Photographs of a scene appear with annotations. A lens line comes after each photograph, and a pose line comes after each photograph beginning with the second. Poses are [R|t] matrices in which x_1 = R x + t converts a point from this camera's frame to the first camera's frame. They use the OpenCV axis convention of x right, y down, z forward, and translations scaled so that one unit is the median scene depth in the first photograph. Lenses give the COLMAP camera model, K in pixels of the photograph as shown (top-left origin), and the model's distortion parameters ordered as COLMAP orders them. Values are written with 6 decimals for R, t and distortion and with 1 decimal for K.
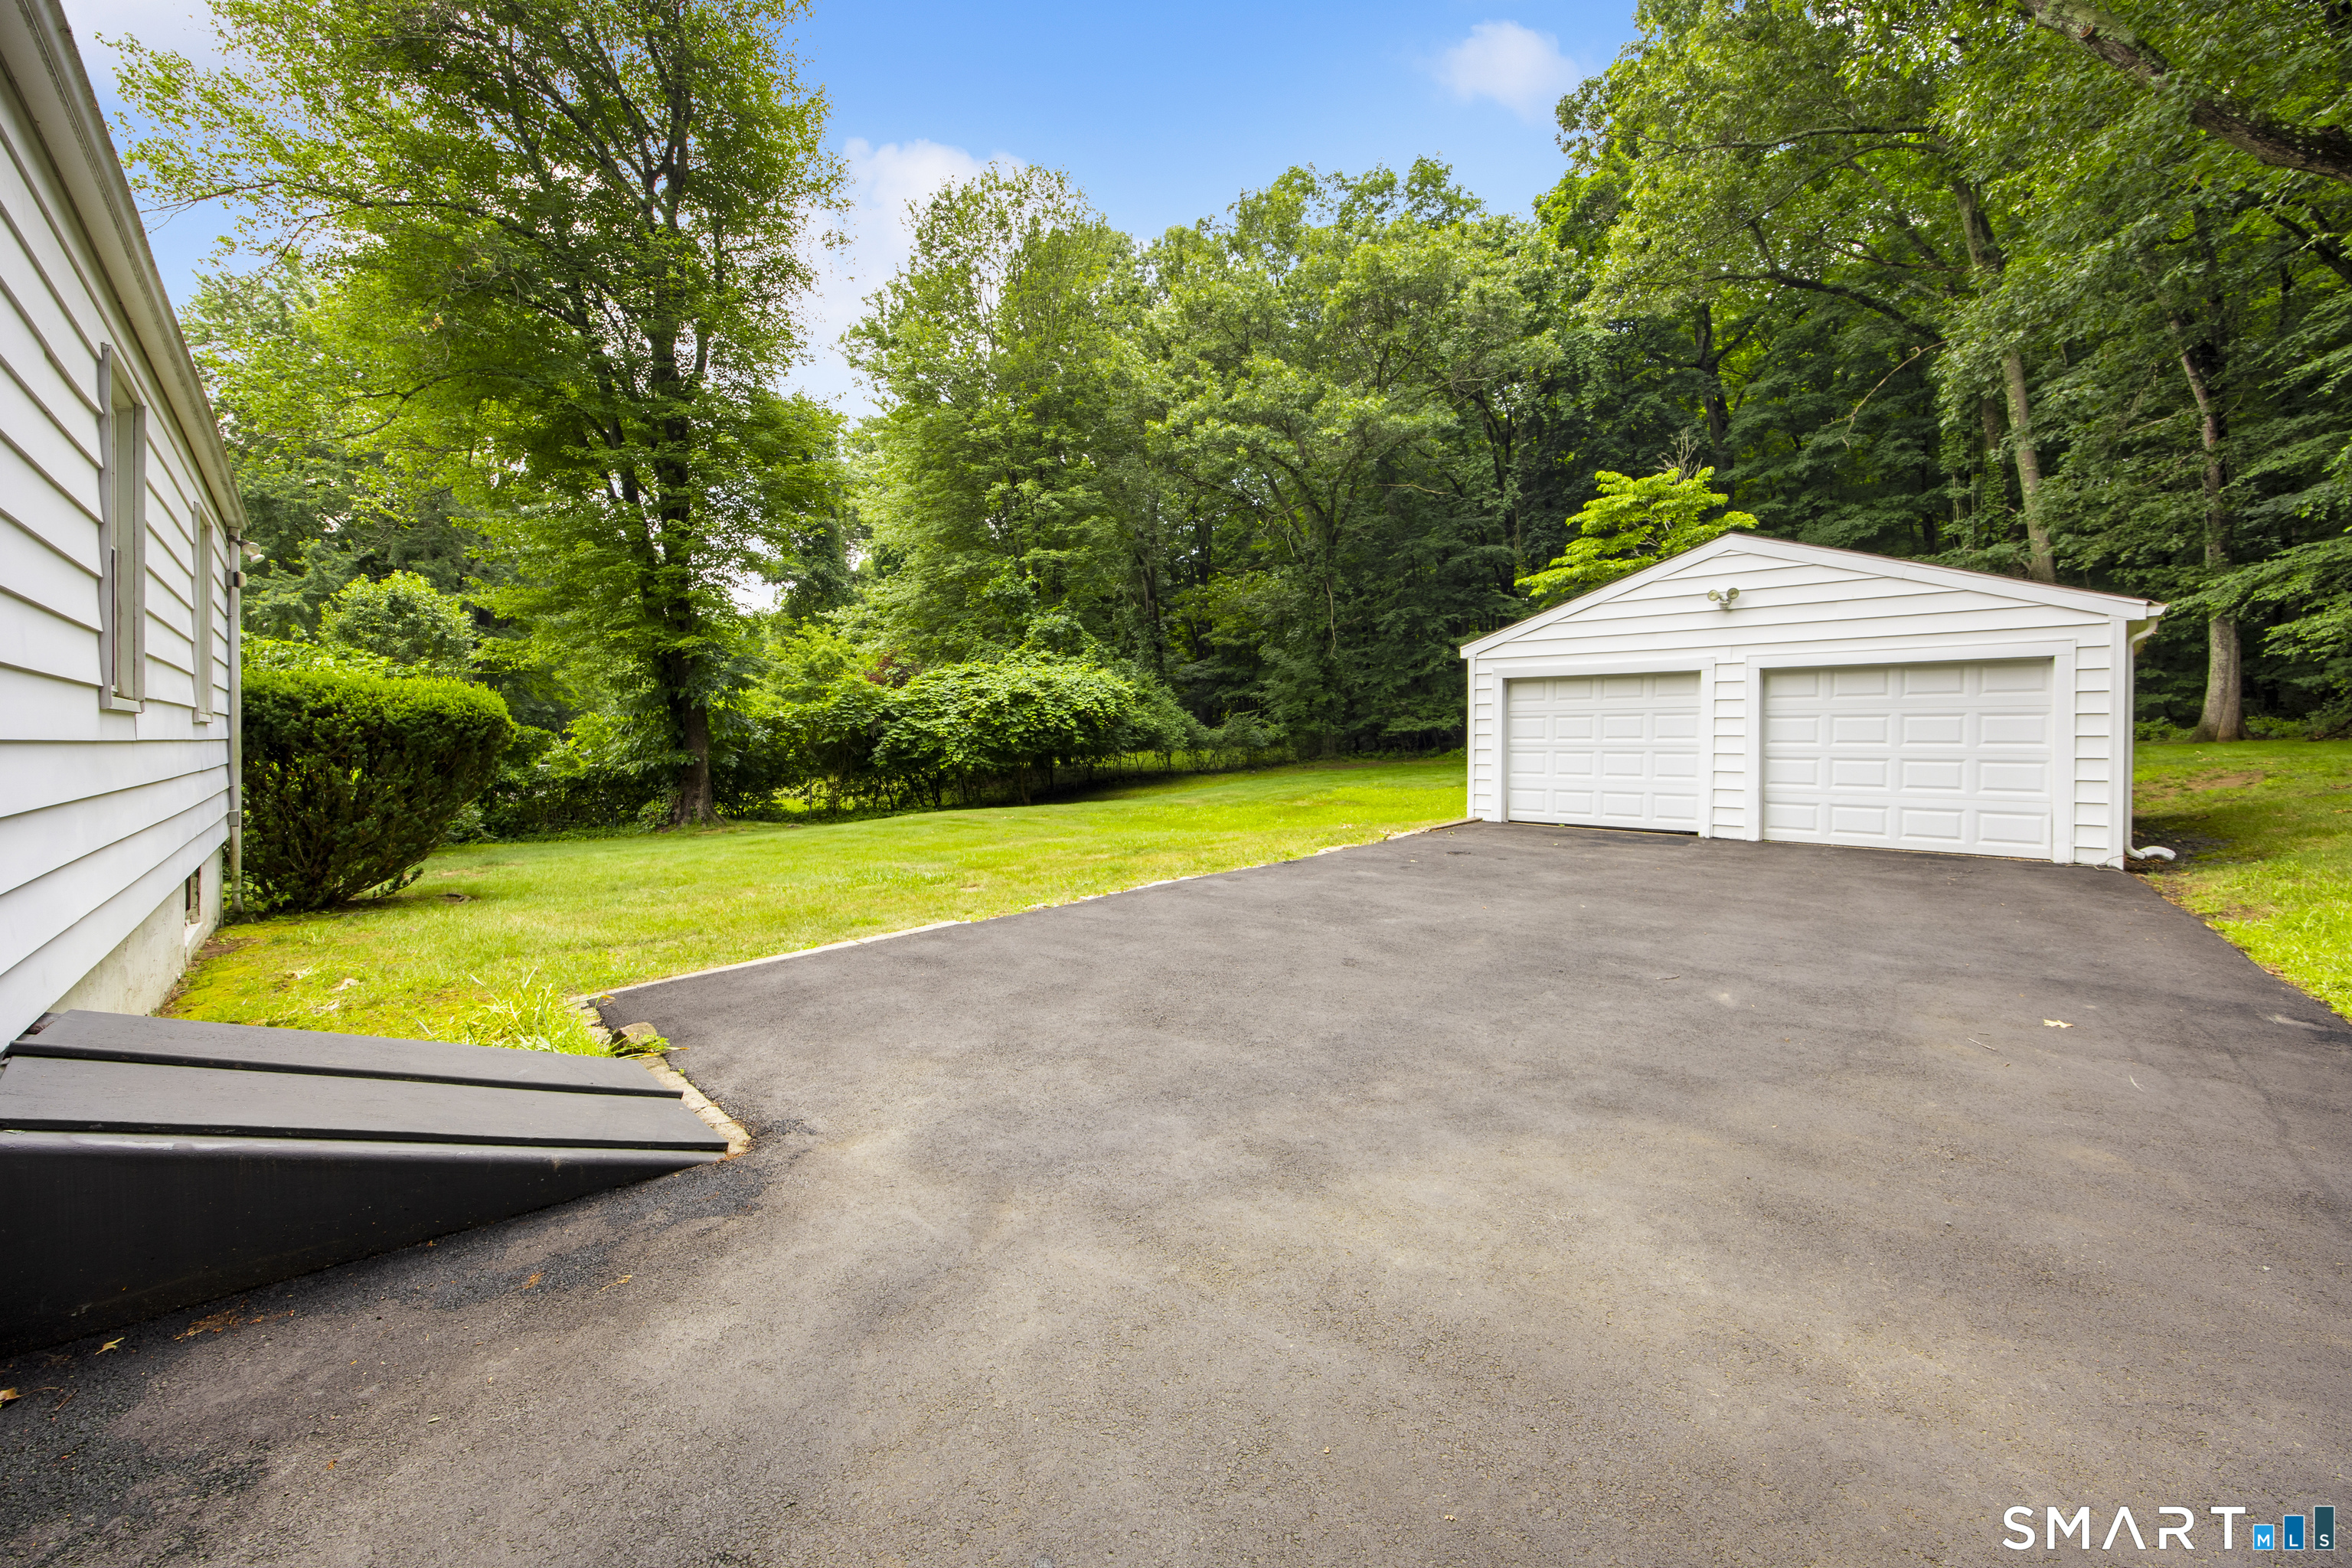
lens RADIAL K [[999.8, 0, 1181.1], [0, 999.8, 700.0], [0, 0, 1]] dist [0.018118, -0.000151]
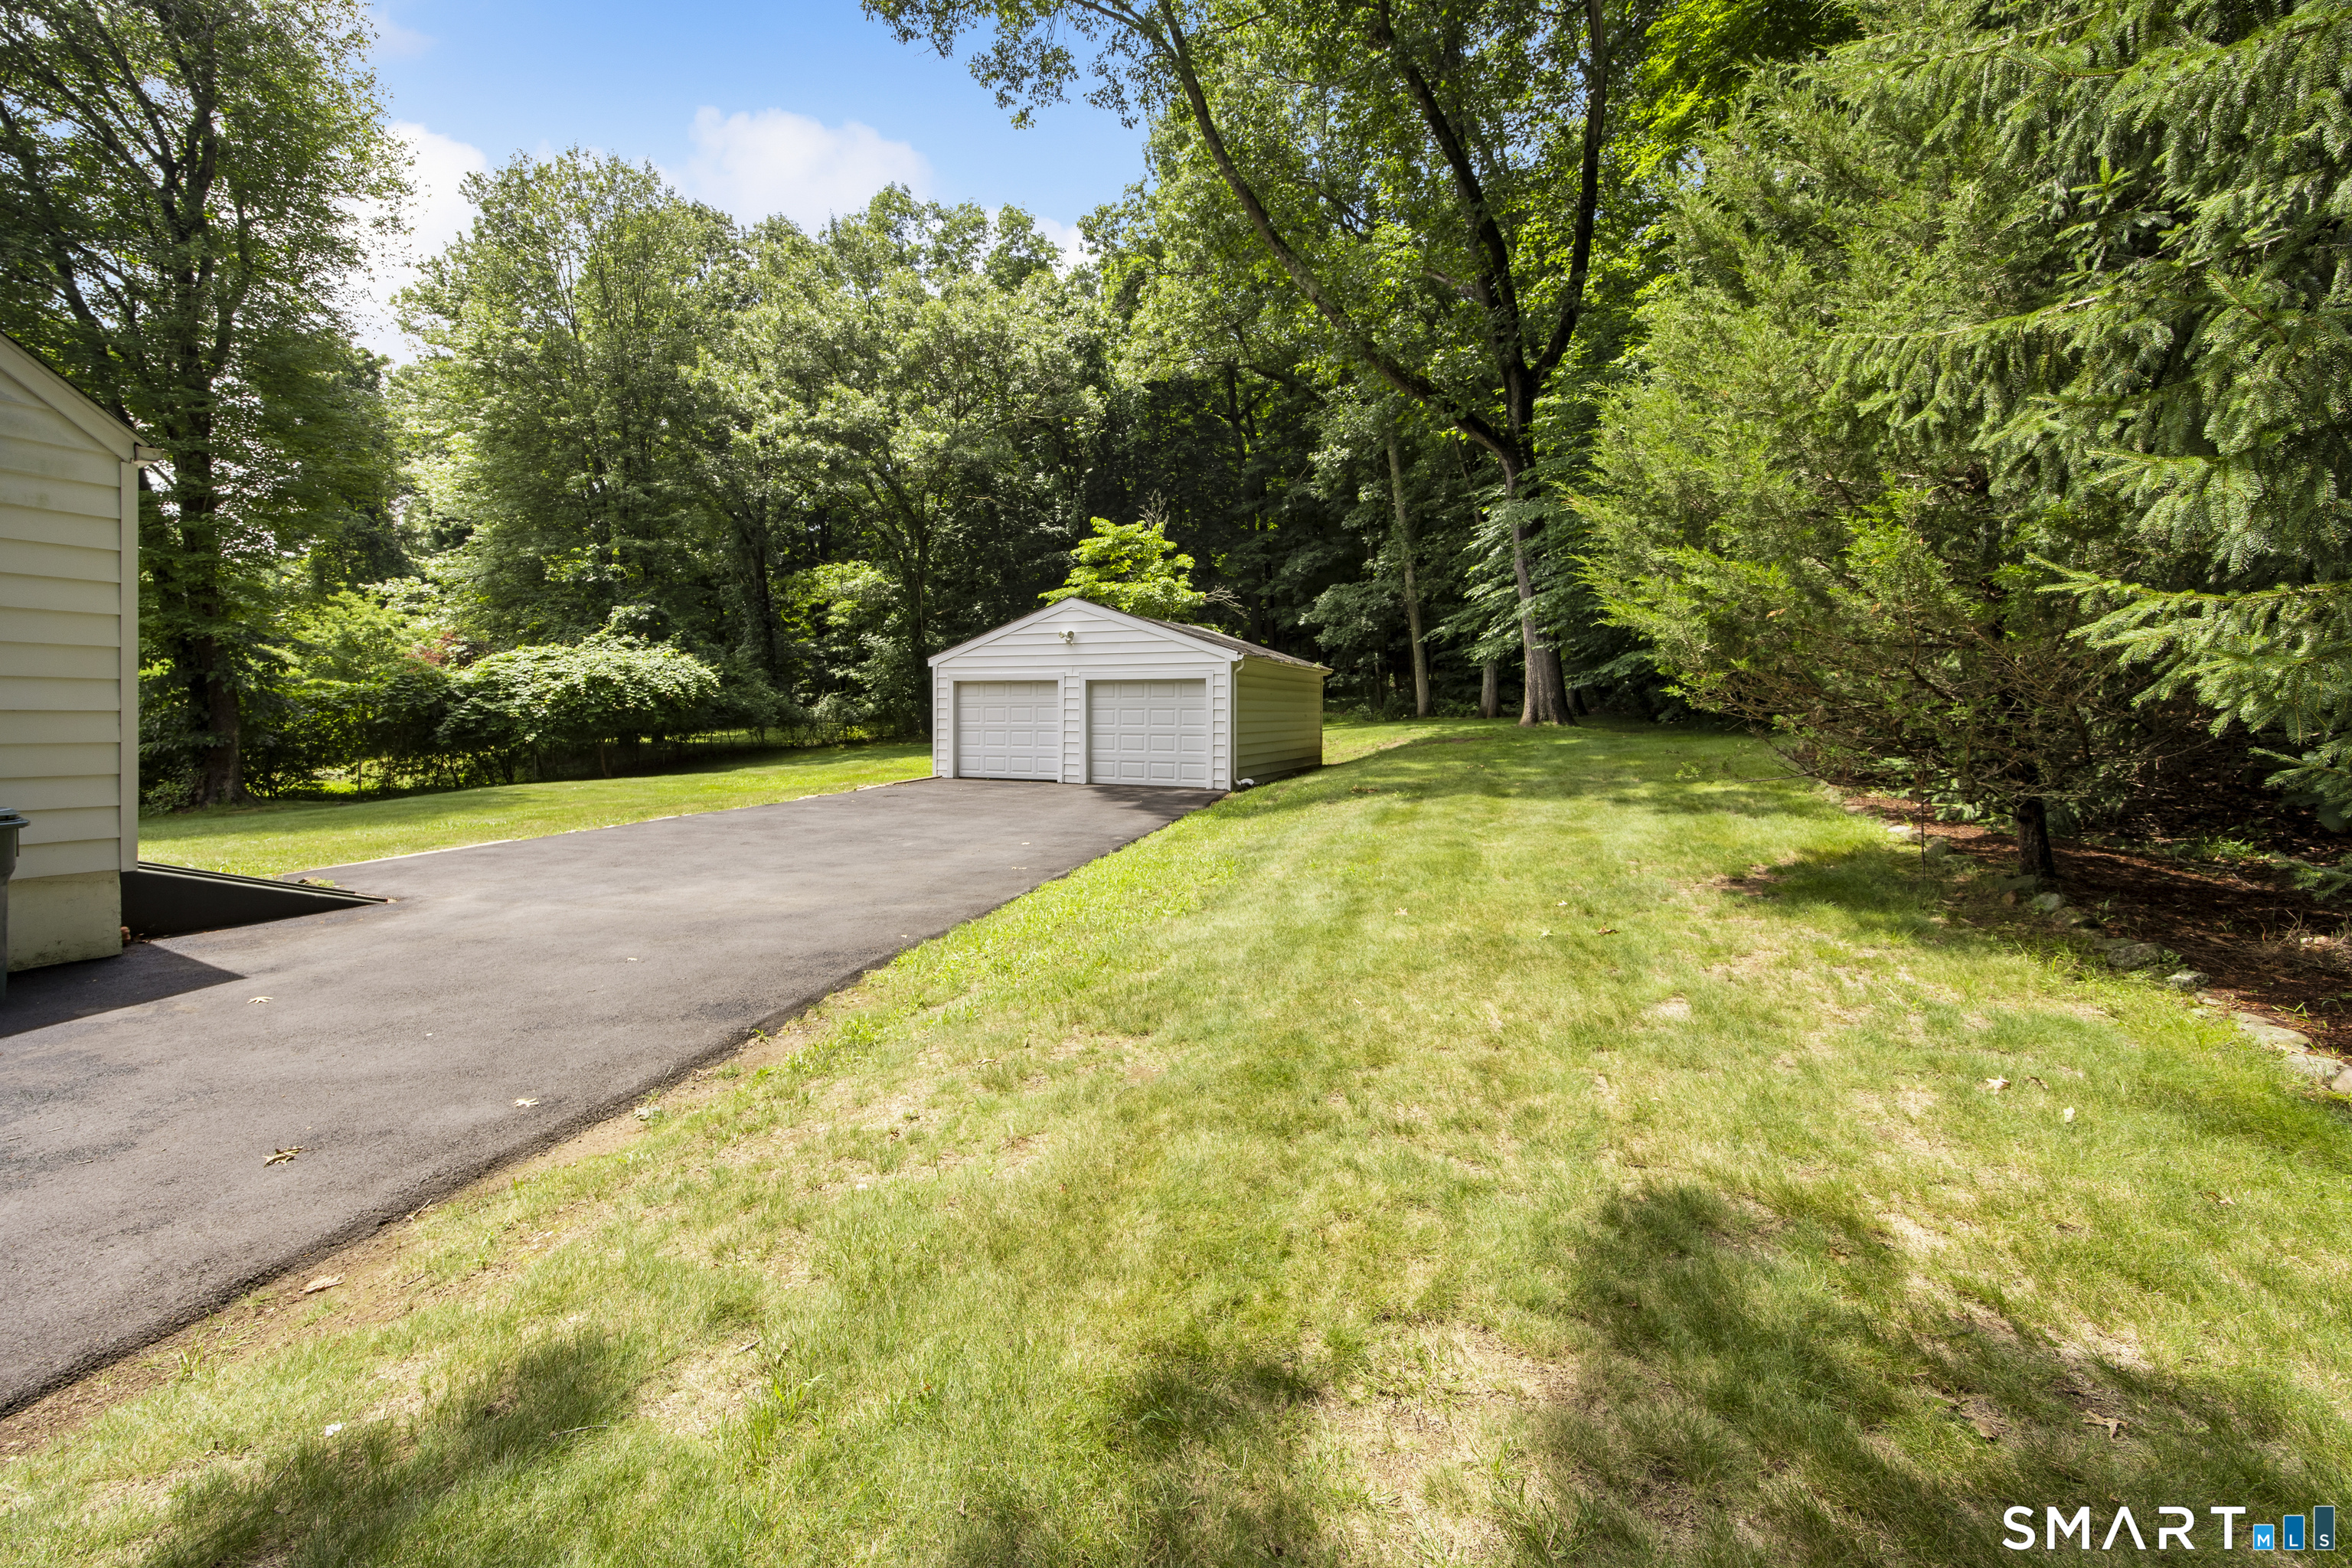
lens RADIAL K [[999.8, 0, 1181.1], [0, 999.8, 700.0], [0, 0, 1]] dist [0.018118, -0.000151]
pose [[0.941519, 0.004947, 0.336923, 0.061863], [-0.013712, 0.999626, 0.023640, -0.014604], [-0.336680, -0.026877, 0.941235, -0.223944]]
